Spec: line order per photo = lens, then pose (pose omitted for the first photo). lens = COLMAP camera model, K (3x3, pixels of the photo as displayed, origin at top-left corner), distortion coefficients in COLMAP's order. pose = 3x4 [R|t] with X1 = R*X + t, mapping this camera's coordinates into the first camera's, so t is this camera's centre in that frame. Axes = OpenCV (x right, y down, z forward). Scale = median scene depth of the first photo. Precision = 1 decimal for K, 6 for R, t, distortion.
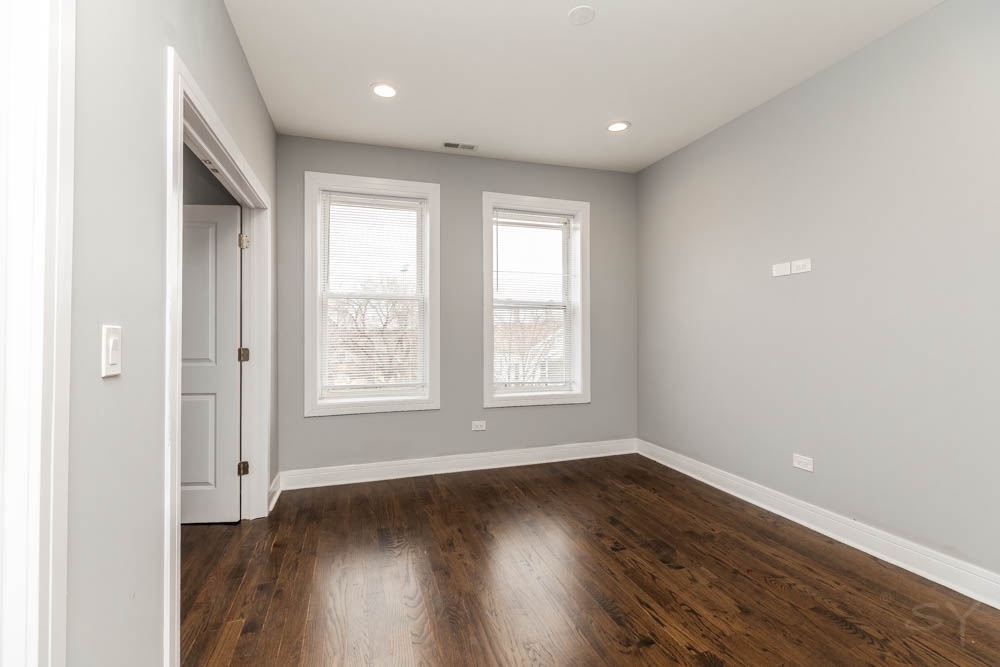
lens RADIAL K [[458.6, 0, 503.2], [0, 458.6, 332.4], [0, 0, 1]] dist [-0.000375, -0.000626]
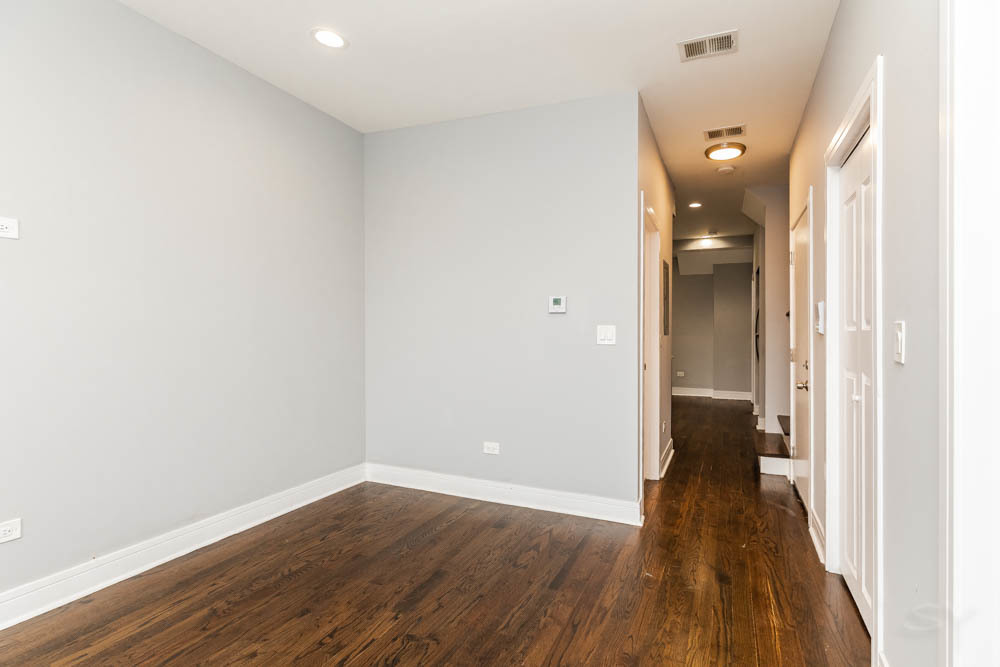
lens RADIAL K [[458.6, 0, 502.6], [0, 458.6, 332.2], [0, 0, 1]] dist [-0.000375, -0.000626]
pose [[-0.719877, 0.004048, 0.694089, -0.468317], [0.005522, 0.999985, -0.000106, -0.017135], [-0.694079, 0.003756, -0.719889, 1.321414]]
